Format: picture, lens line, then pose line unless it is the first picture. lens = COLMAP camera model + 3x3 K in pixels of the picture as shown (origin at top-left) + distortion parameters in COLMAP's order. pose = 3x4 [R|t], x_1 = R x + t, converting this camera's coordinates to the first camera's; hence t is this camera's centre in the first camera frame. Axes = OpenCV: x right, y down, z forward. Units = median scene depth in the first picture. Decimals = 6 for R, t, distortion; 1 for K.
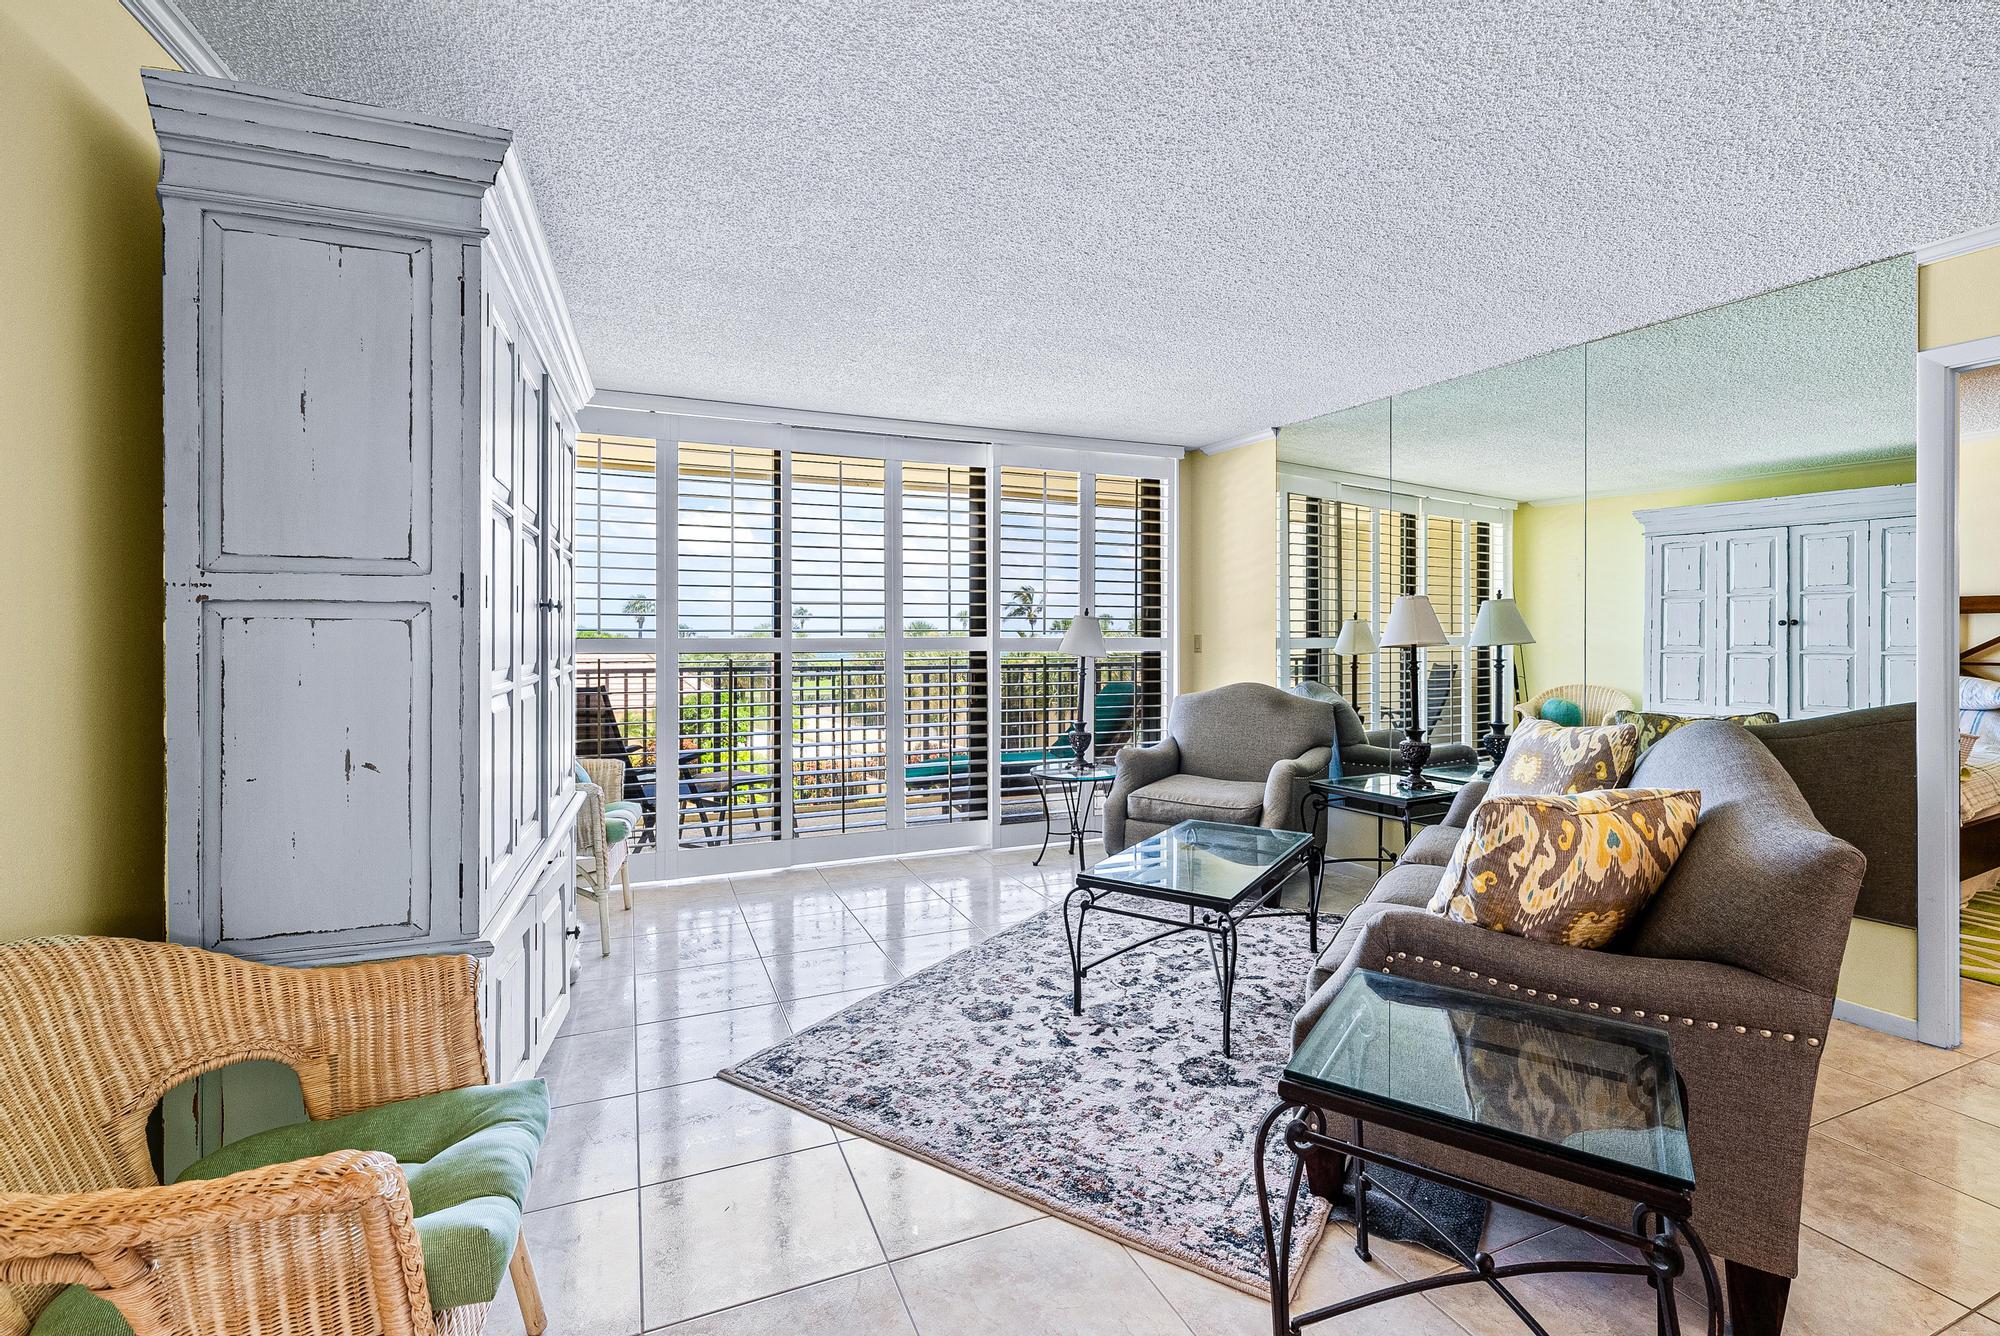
lens RADIAL K [[884.6, 0, 1001.4], [0, 884.6, 632.9], [0, 0, 1]] dist [0.000002, -0.000096]
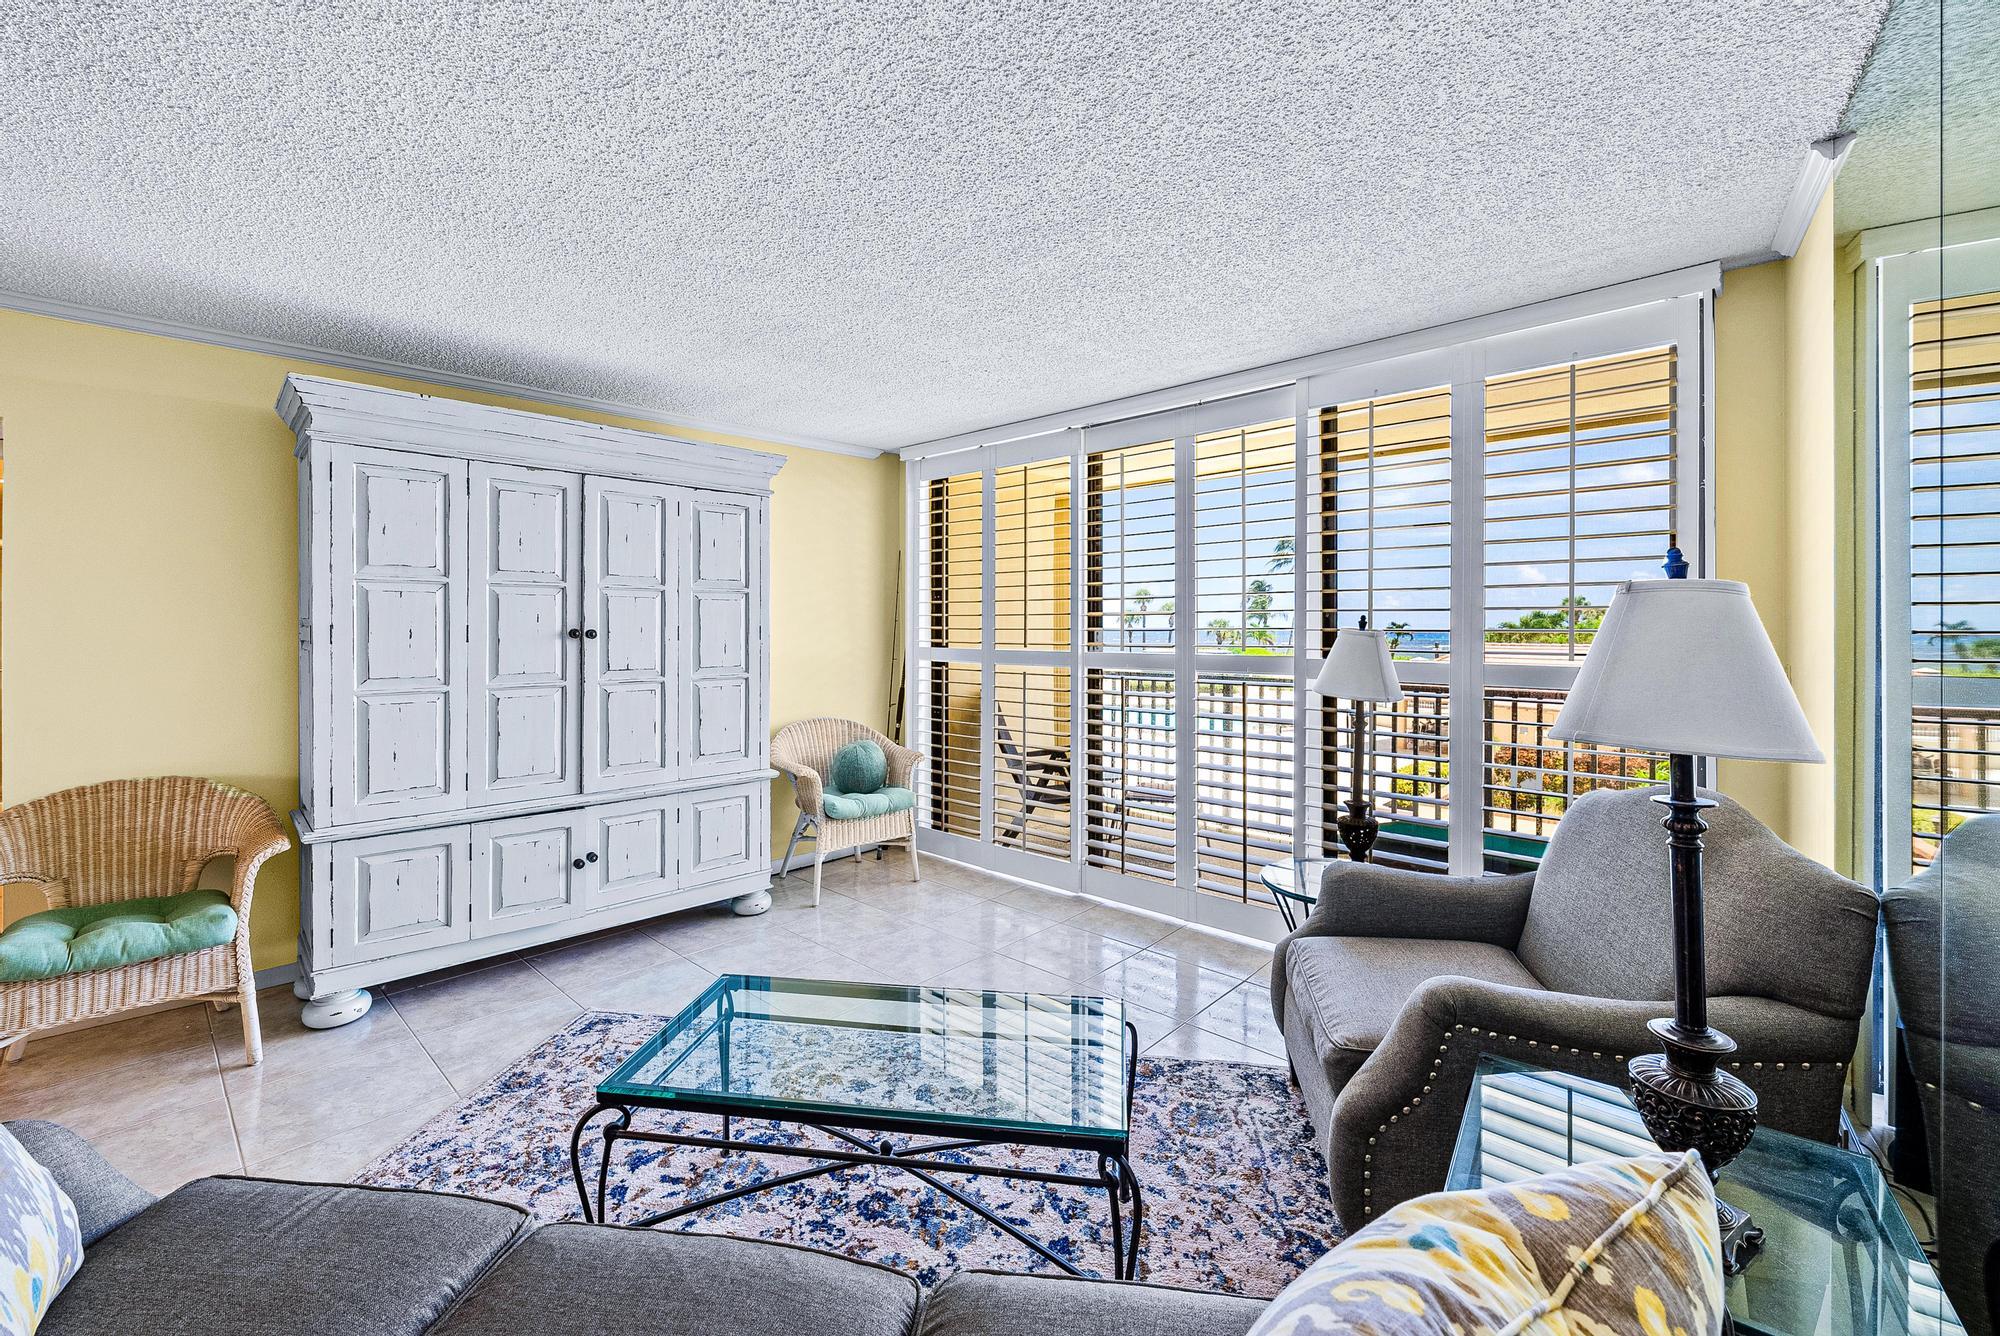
lens RADIAL K [[810.8, 0, 1007.8], [0, 810.8, 620.8], [0, 0, 1]] dist [-0.002760, -0.000300]
pose [[0.414866, -0.005122, -0.909868, 0.769557], [0.002305, 0.999987, -0.004578, -0.034261], [0.909880, -0.000198, 0.414872, 0.845670]]
